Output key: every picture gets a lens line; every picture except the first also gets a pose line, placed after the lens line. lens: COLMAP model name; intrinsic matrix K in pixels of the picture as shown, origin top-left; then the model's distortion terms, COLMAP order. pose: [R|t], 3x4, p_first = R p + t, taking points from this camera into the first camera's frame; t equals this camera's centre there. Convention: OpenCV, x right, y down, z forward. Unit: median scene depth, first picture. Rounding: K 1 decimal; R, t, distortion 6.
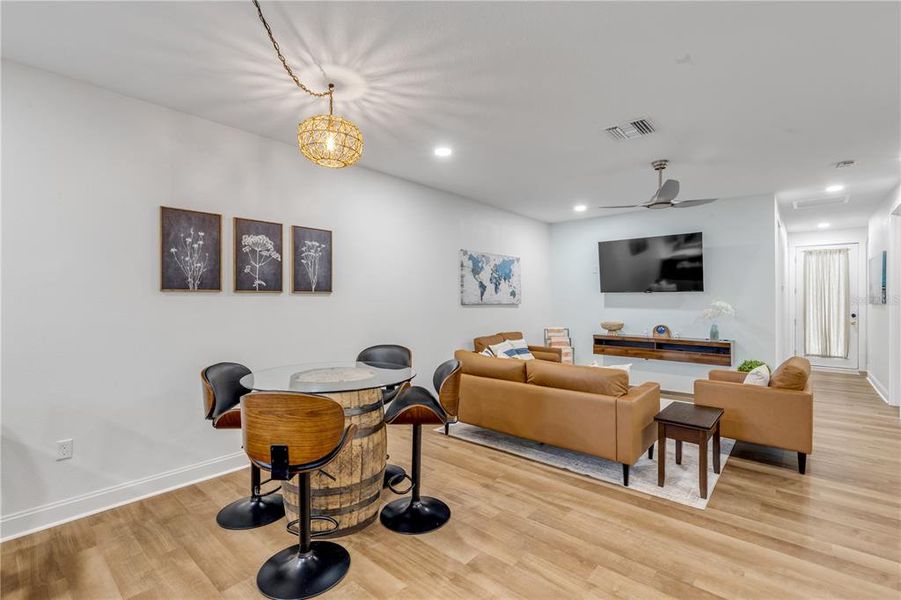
lens RADIAL K [[406.6, 0, 450.6], [0, 406.6, 298.2], [0, 0, 1]] dist [0.005100, -0.001080]
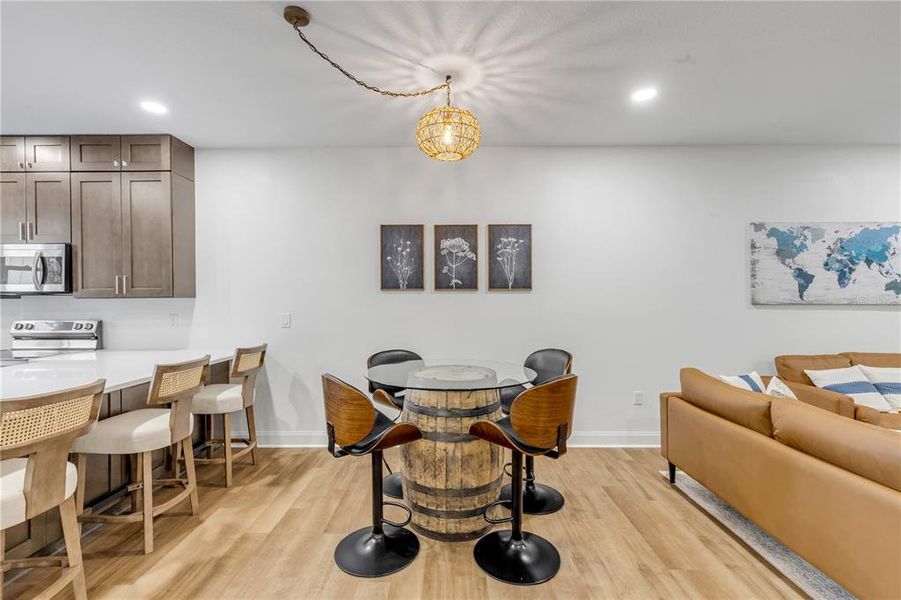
lens RADIAL K [[406.6, 0, 448.1], [0, 406.6, 299.5], [0, 0, 1]] dist [0.005100, -0.001080]
pose [[0.647716, -0.003627, -0.761873, 0.237714], [0.003527, 0.999992, -0.001762, 0.008038], [0.761874, -0.001546, 0.647724, 0.190674]]
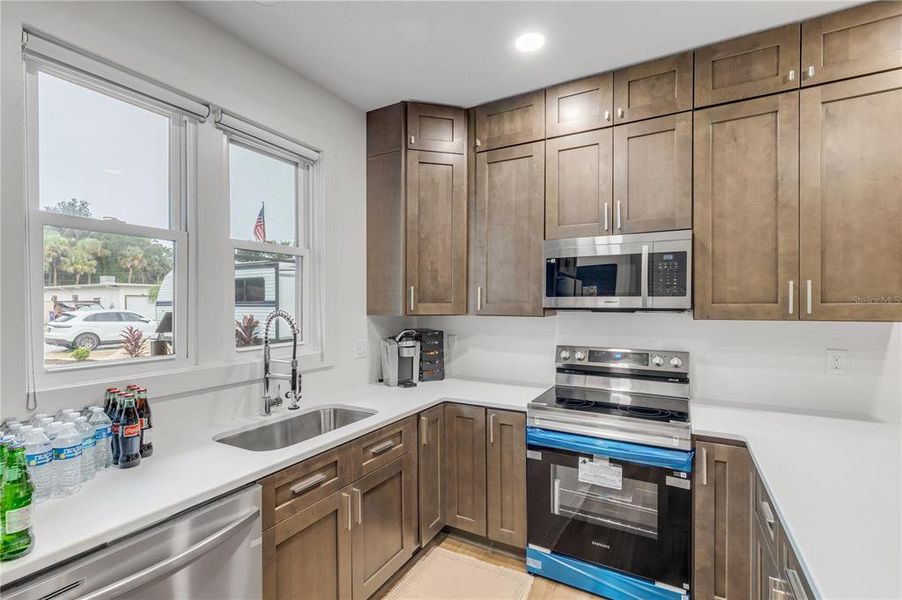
lens RADIAL K [[407.0, 0, 449.2], [0, 407.0, 307.2], [0, 0, 1]] dist [0.005100, -0.001080]
pose [[0.202163, 0.010545, -0.979295, -0.339717], [0.001559, 0.999937, 0.011089, -0.015065], [0.979351, -0.003769, 0.202134, -0.177611]]
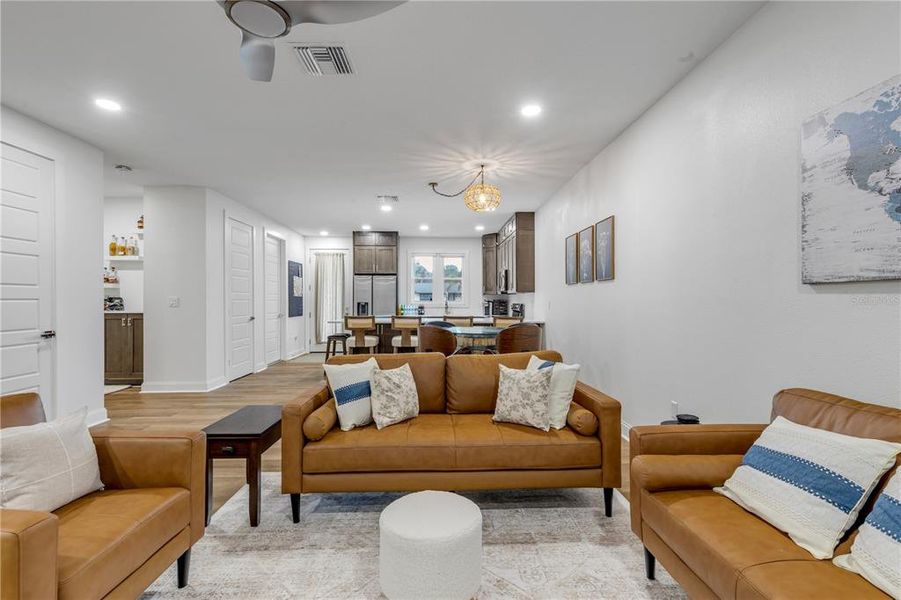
lens RADIAL K [[406.6, 0, 447.6], [0, 406.6, 300.7], [0, 0, 1]] dist [0.005100, -0.001080]
pose [[-0.737906, -0.001729, -0.674901, 0.527689], [-0.000506, 0.999998, -0.002009, 0.034093], [0.674903, -0.001141, -0.737906, 1.154468]]
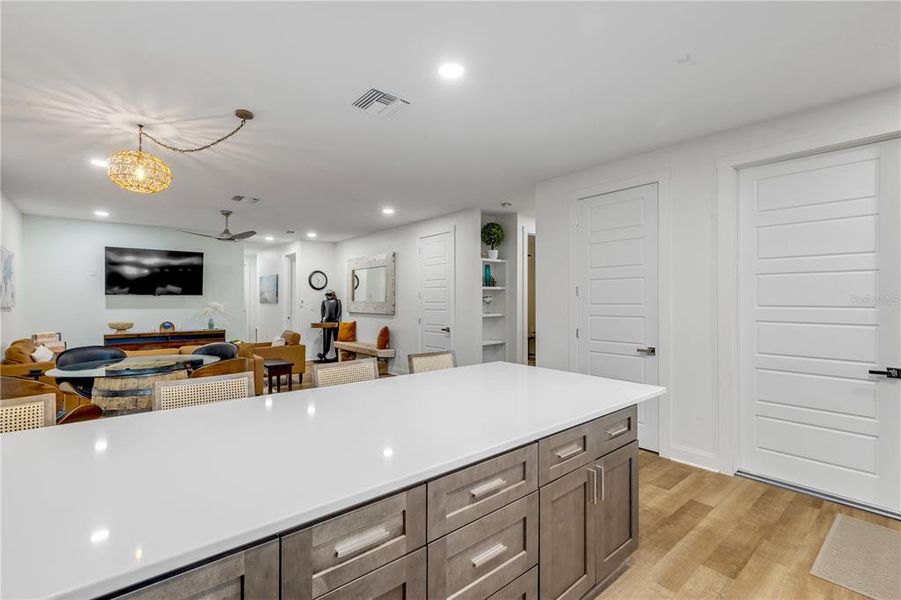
lens RADIAL K [[406.6, 0, 445.6], [0, 406.6, 299.5], [0, 0, 1]] dist [0.005100, -0.001080]
pose [[0.159911, -0.000177, 0.987131, -0.706690], [-0.001077, 0.999999, 0.000354, -0.003525], [-0.987131, -0.001120, 0.159911, -0.047167]]
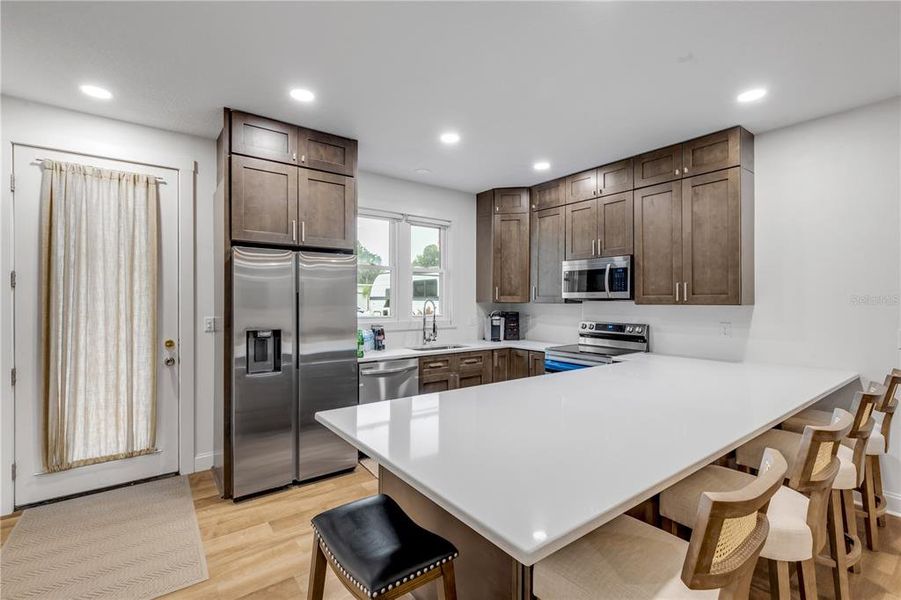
lens RADIAL K [[406.6, 0, 447.6], [0, 406.6, 301.2], [0, 0, 1]] dist [0.005100, -0.001080]
pose [[-0.212736, 0.004538, -0.977099, 0.118462], [-0.001604, 0.999986, 0.004993, -0.006512], [0.977108, 0.002629, -0.212726, -0.025735]]
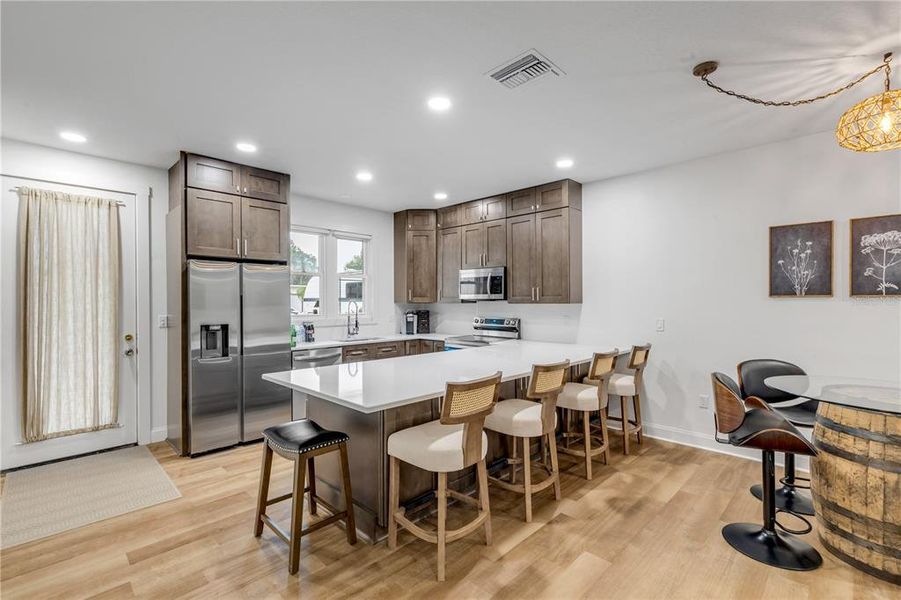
lens RADIAL K [[406.6, 0, 448.3], [0, 406.6, 303.3], [0, 0, 1]] dist [0.005100, -0.001080]
pose [[-0.064301, 0.007782, -0.997900, 0.327127], [0.001946, 0.999969, 0.007673, -0.005871], [0.997929, -0.001449, -0.064315, 0.071935]]
